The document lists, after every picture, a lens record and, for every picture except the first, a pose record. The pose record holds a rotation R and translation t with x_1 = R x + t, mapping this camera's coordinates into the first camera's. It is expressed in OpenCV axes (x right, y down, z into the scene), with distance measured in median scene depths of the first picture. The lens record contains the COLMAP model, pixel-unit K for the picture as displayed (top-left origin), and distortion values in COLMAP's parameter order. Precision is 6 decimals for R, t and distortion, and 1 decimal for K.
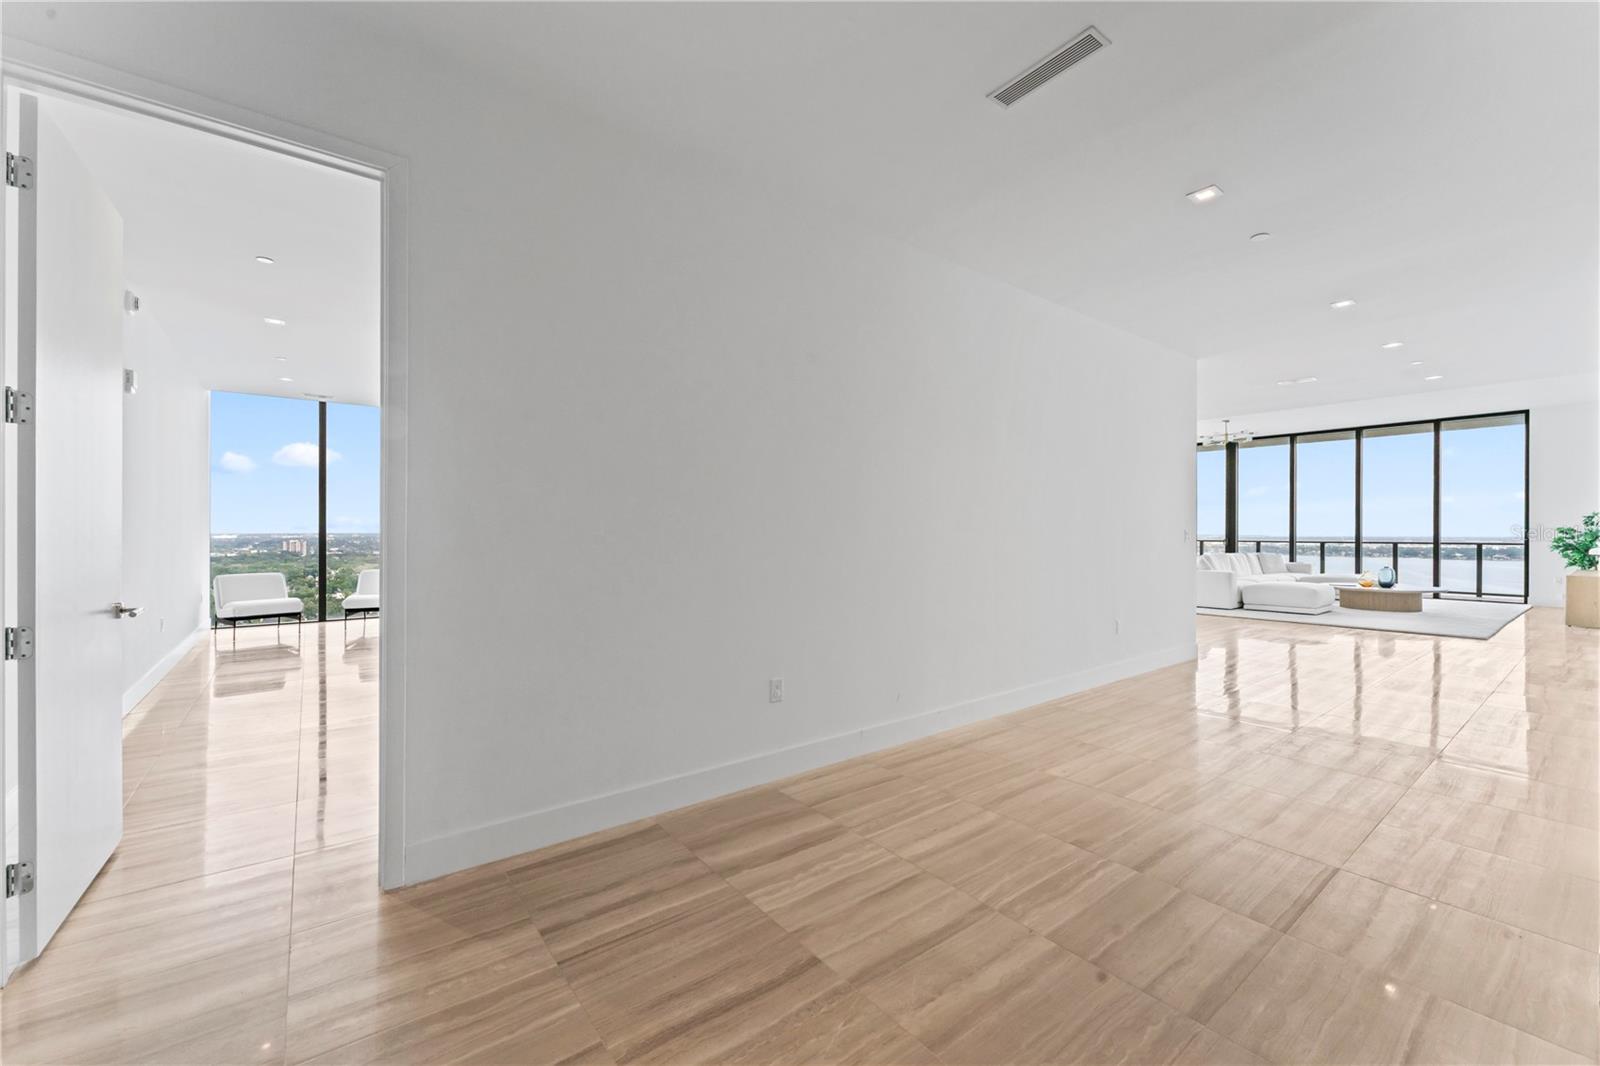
lens RADIAL K [[648.8, 0, 808.1], [0, 648.8, 529.1], [0, 0, 1]] dist [-0.004651, 0.003239]
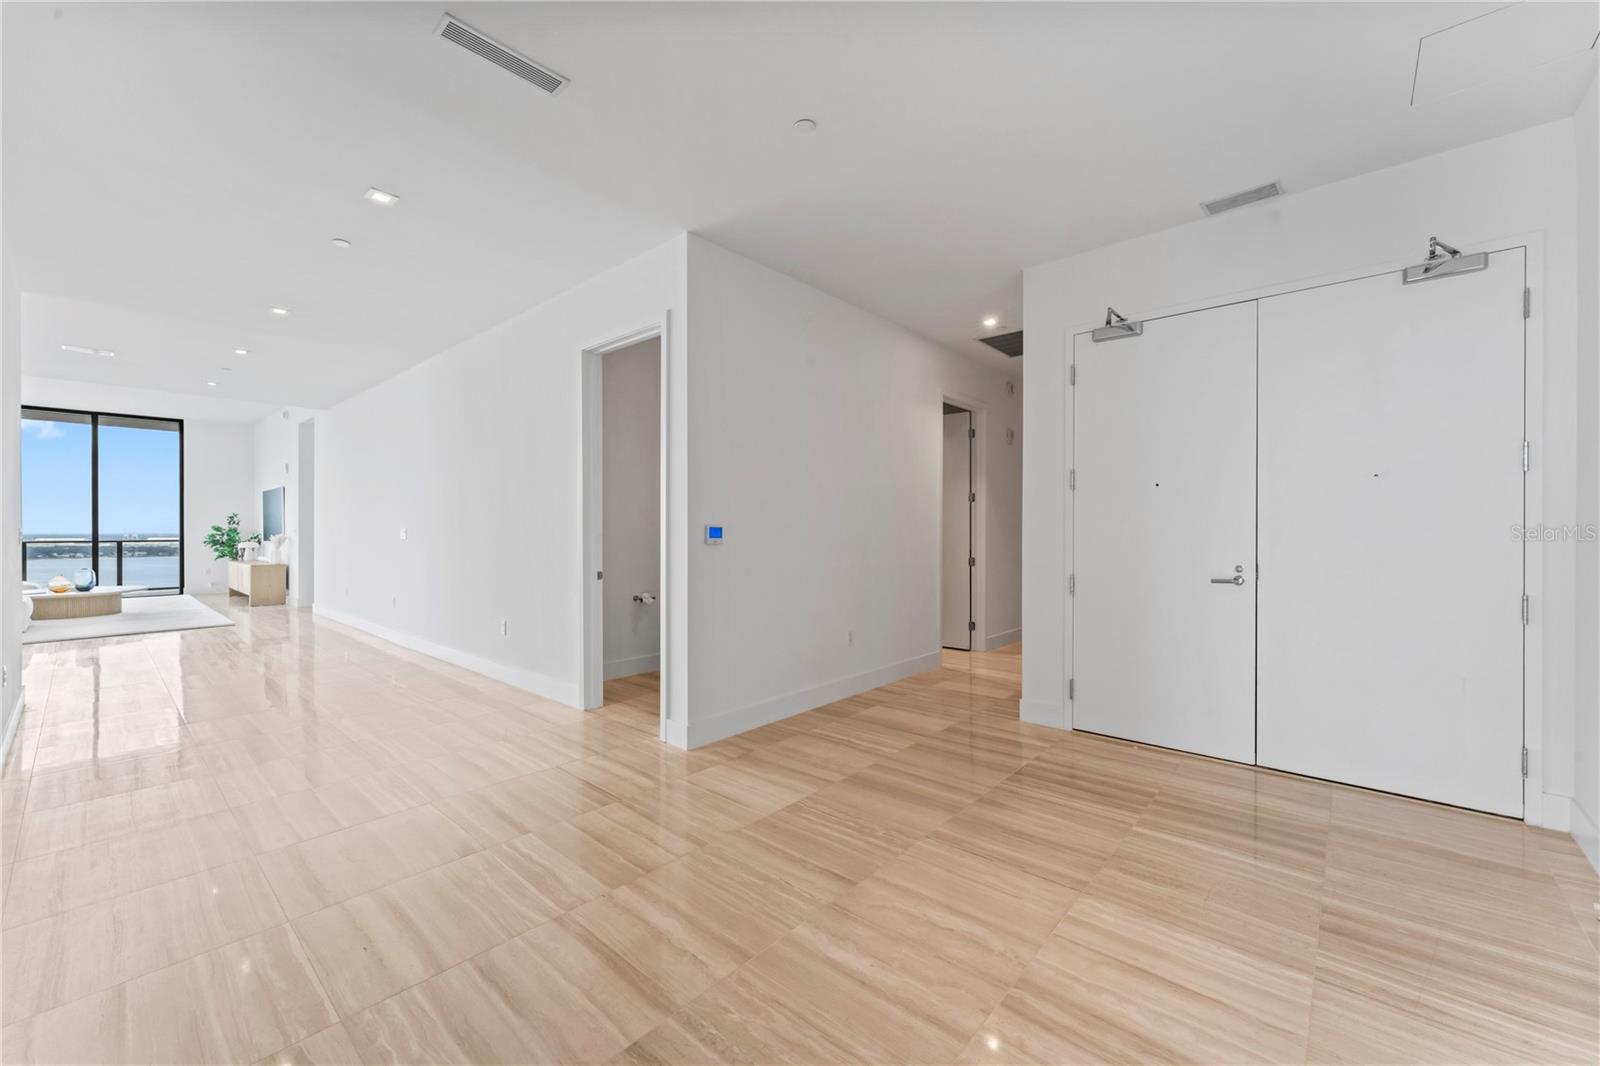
lens RADIAL K [[610.6, 0, 808.9], [0, 610.6, 527.8], [0, 0, 1]] dist [0.000256, -0.000118]
pose [[-0.181372, 0.000767, 0.983414, -0.122092], [-0.002479, 0.999996, -0.001237, -0.000117], [-0.983411, -0.002662, -0.181370, 0.140806]]
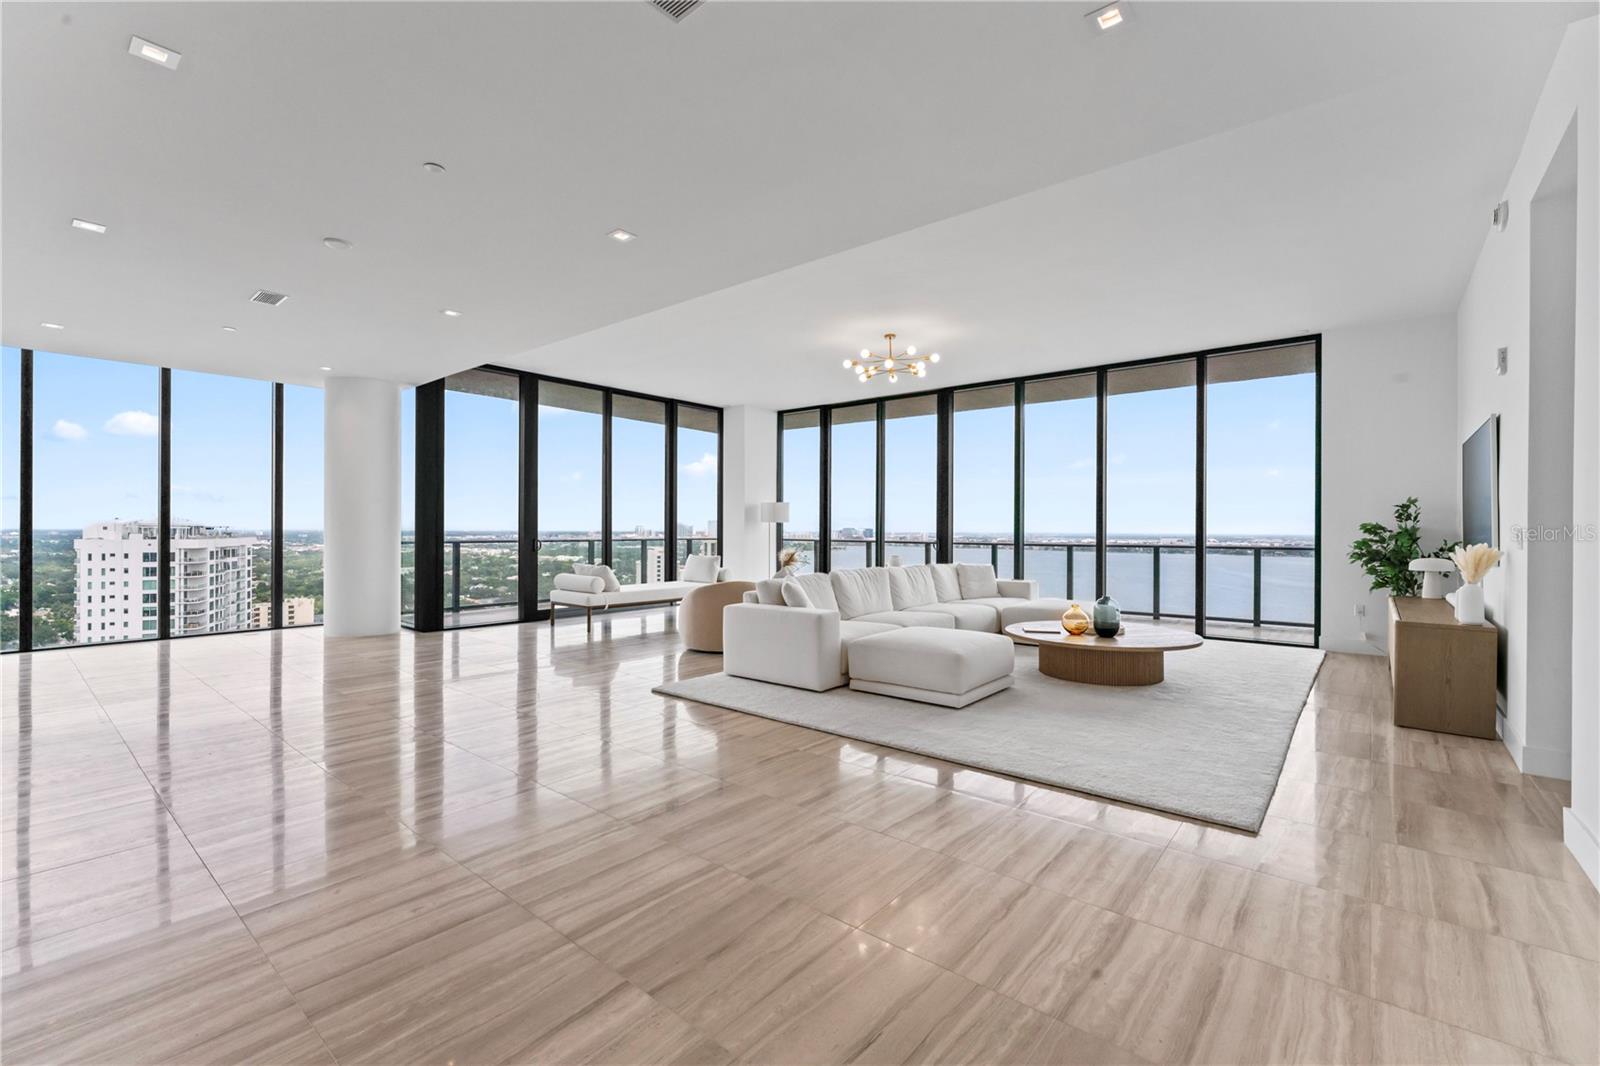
lens RADIAL K [[683.1, 0, 788.9], [0, 683.1, 532.9], [0, 0, 1]] dist [0.004605, -0.003074]
pose [[0.982576, 0.001942, 0.185850, 0.515275], [-0.003388, 0.999966, 0.007461, 0.003031], [-0.185830, -0.007961, 0.982550, 0.474536]]
